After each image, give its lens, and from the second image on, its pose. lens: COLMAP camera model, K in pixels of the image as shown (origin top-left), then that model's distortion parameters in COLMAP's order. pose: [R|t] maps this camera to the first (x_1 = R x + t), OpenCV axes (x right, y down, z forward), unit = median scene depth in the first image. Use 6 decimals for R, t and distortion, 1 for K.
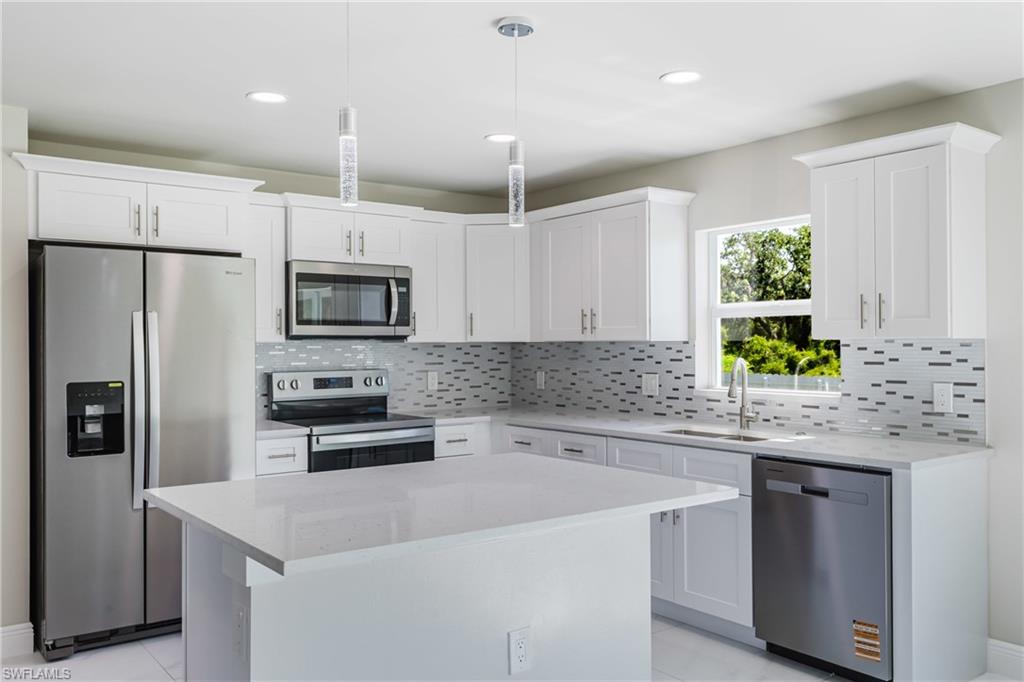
lens RADIAL K [[842.8, 0, 517.2], [0, 842.8, 339.4], [0, 0, 1]] dist [-0.037216, 0.007258]
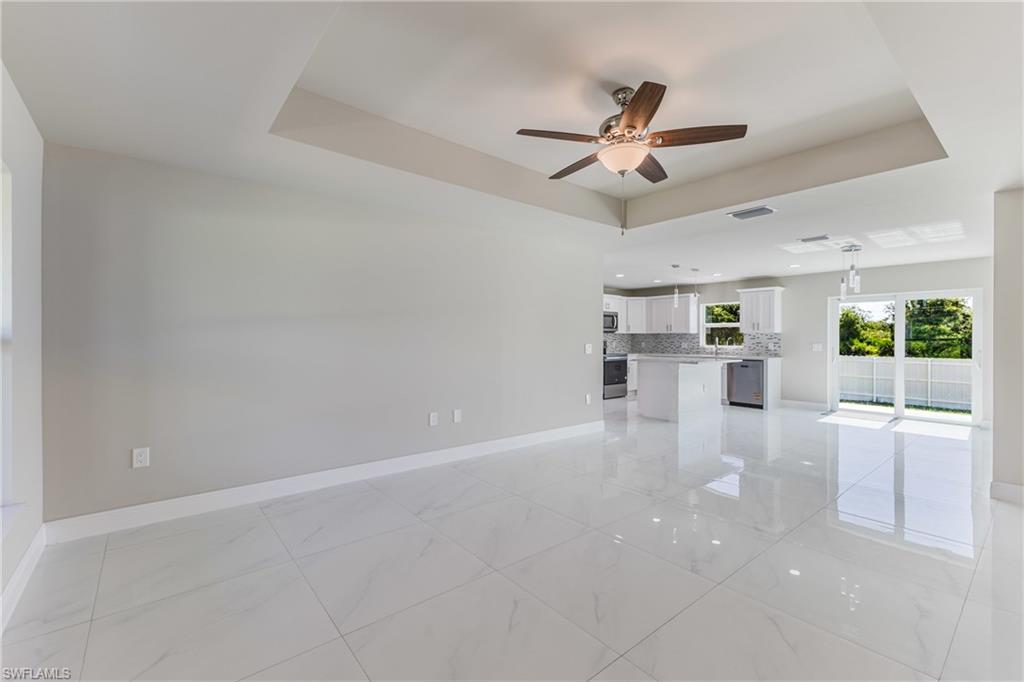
lens RADIAL K [[442.1, 0, 516.3], [0, 442.1, 334.3], [0, 0, 1]] dist [0.001616, -0.000251]
pose [[0.998174, 0.016202, 0.058194, -0.710756], [-0.015671, 0.999831, -0.009569, 0.036743], [-0.058339, 0.008640, 0.998259, -0.920528]]
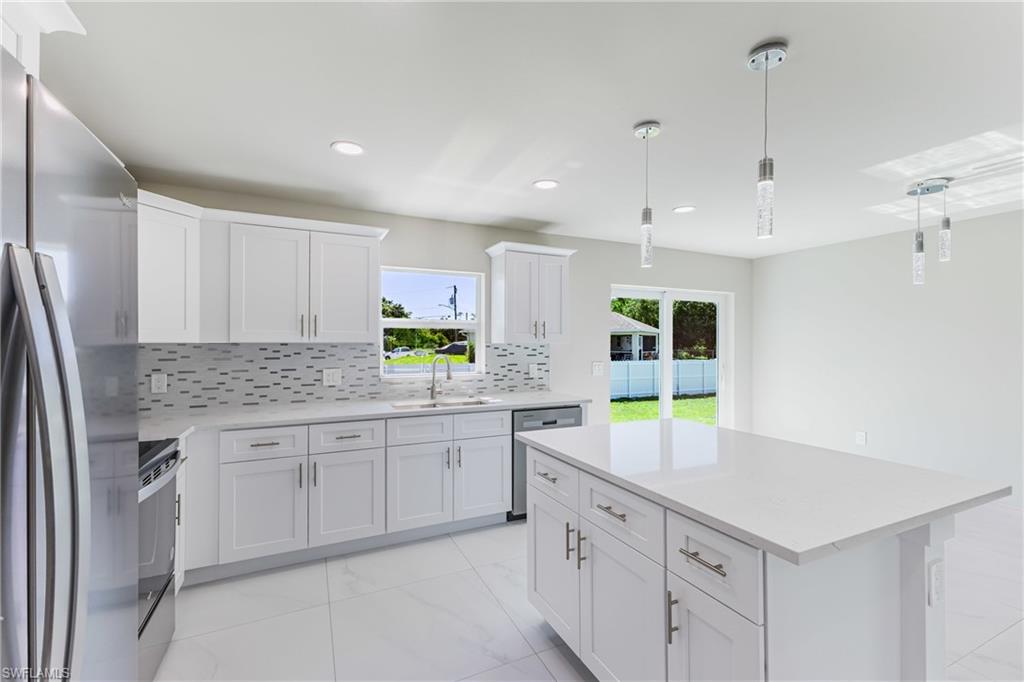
lens RADIAL K [[442.1, 0, 509.3], [0, 442.1, 339.5], [0, 0, 1]] dist [0.001616, -0.000251]
pose [[0.188340, 0.017626, 0.981946, -0.460897], [-0.005714, 0.999842, -0.016851, 0.006642], [-0.982087, -0.002438, 0.188411, 0.622811]]
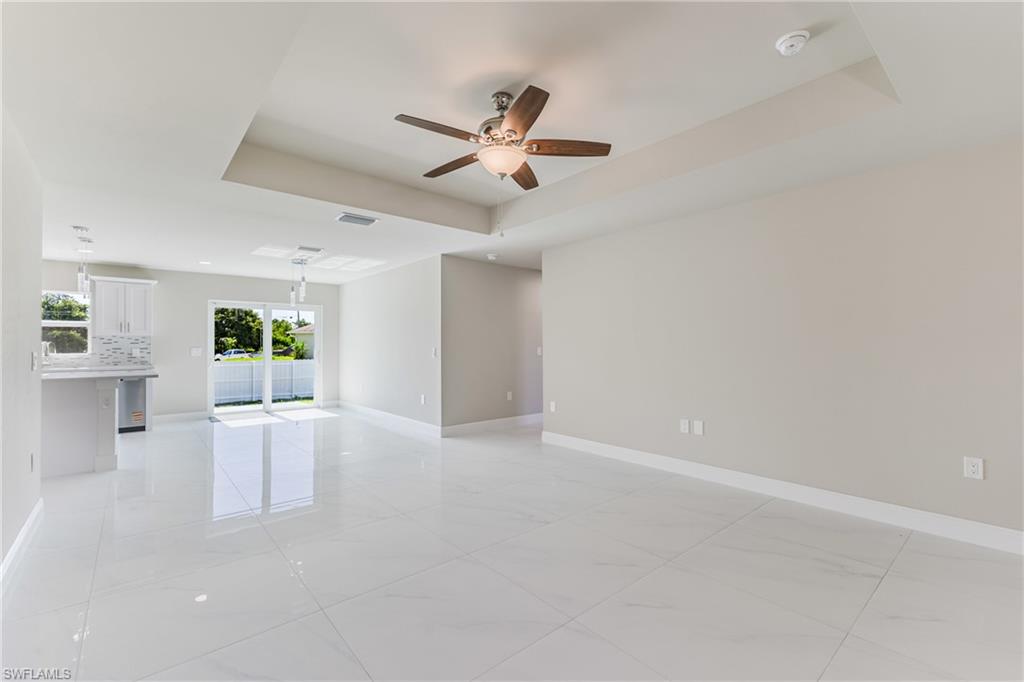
lens RADIAL K [[442.1, 0, 521.4], [0, 442.1, 347.4], [0, 0, 1]] dist [0.001616, -0.000251]
pose [[-0.075620, 0.007476, 0.997109, -1.099897], [0.001596, 0.999972, -0.007376, 0.047021], [-0.997135, 0.001033, -0.075630, -0.364253]]
